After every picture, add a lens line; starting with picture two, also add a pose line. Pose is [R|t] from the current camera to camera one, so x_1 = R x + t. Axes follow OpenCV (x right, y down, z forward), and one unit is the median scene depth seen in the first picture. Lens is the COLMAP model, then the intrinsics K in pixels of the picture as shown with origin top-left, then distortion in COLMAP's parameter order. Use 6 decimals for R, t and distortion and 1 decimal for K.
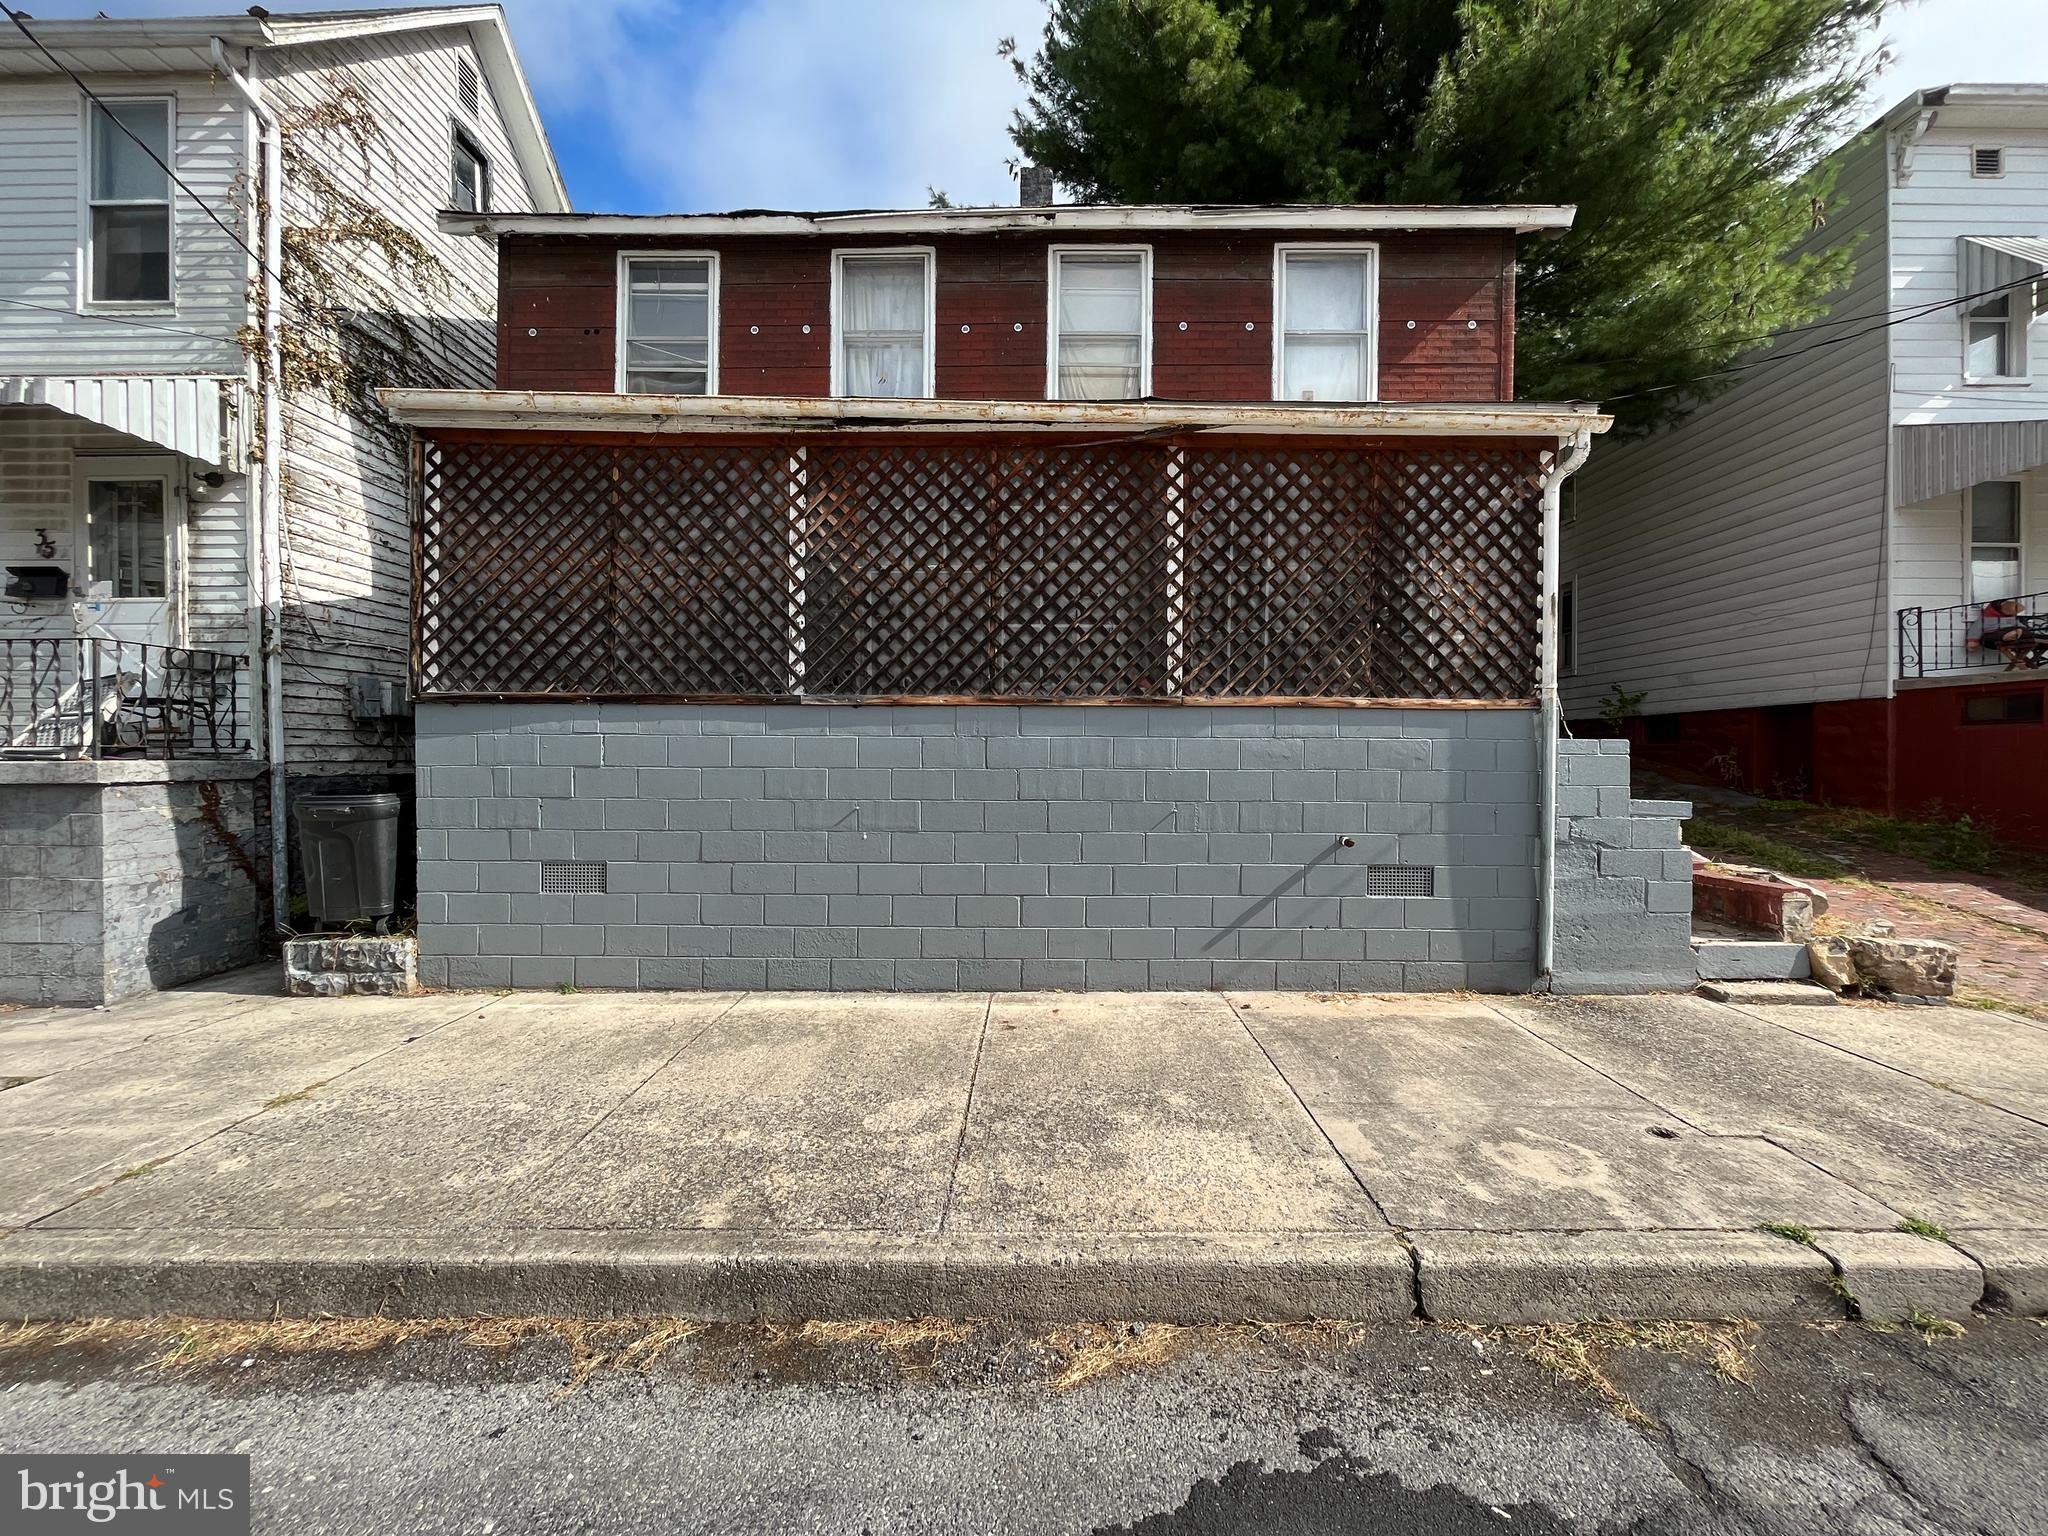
lens RADIAL K [[827.4, 0, 1024.0], [0, 827.4, 768.0], [0, 0, 1]] dist [-0.001605, -0.000224]
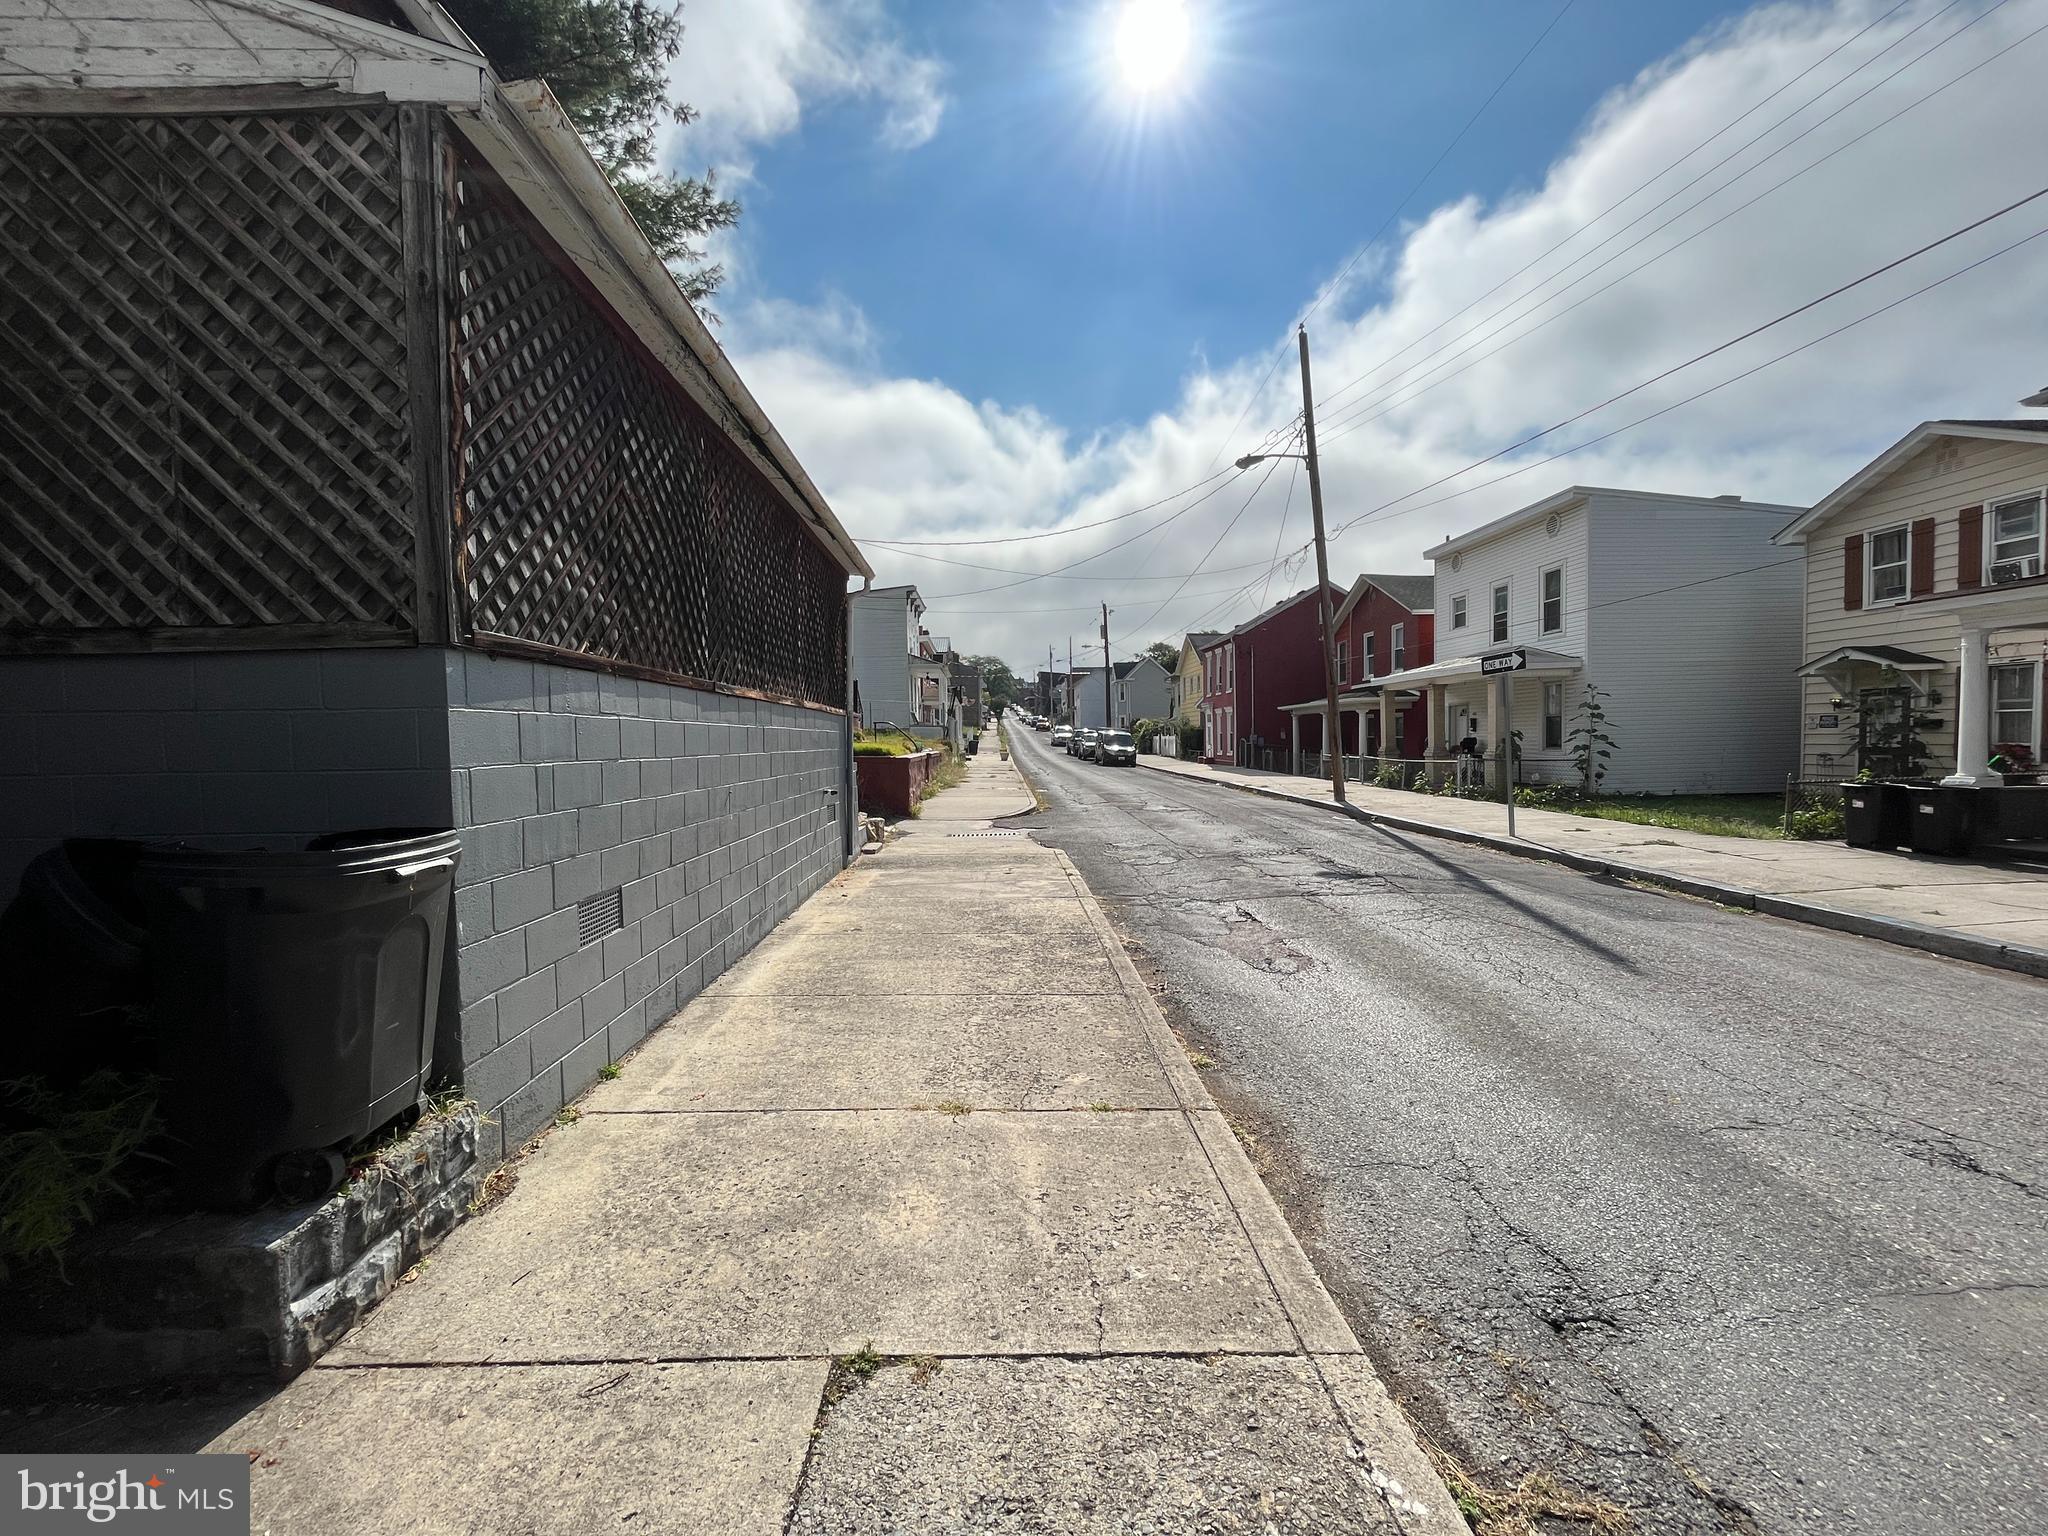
lens RADIAL K [[827.4, 0, 1024.0], [0, 827.4, 768.0], [0, 0, 1]] dist [-0.001605, -0.000224]
pose [[-0.050056, -0.034233, 0.998160, -1.415032], [0.025570, 0.999041, 0.035546, -0.013268], [-0.998419, 0.027303, -0.049133, 0.741505]]
